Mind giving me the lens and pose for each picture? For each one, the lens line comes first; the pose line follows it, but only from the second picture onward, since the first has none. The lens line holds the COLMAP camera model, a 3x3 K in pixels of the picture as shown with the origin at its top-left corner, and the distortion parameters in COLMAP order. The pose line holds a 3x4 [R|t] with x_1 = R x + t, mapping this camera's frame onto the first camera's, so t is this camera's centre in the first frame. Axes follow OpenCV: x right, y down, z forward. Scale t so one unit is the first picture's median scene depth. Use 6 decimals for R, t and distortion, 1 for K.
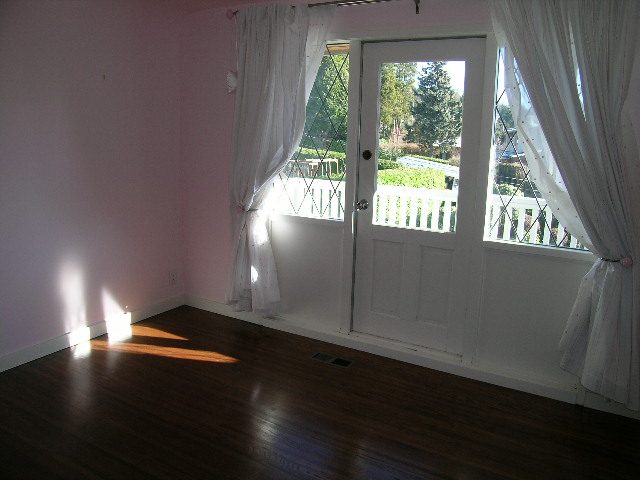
lens RADIAL K [[529.0, 0, 324.6], [0, 529.0, 232.4], [0, 0, 1]] dist [-0.126017, 0.097004]
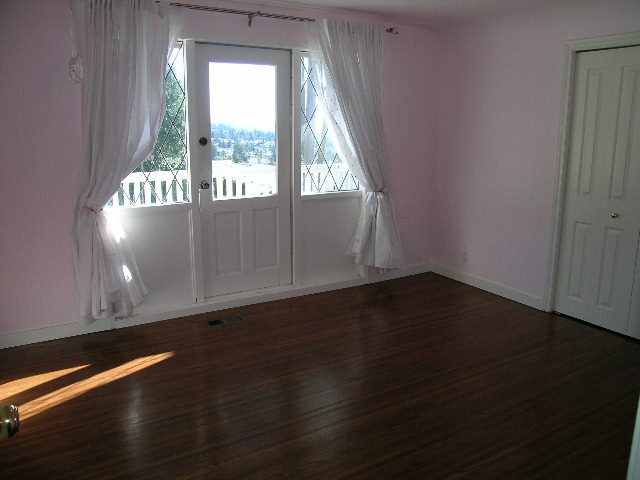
lens RADIAL K [[529.0, 0, 324.6], [0, 529.0, 232.4], [0, 0, 1]] dist [-0.126017, 0.097004]
pose [[0.504361, -0.234388, 0.831073, -0.838452], [0.158554, 0.971229, 0.177693, -0.125425], [-0.848811, 0.042149, 0.527013, 0.192388]]
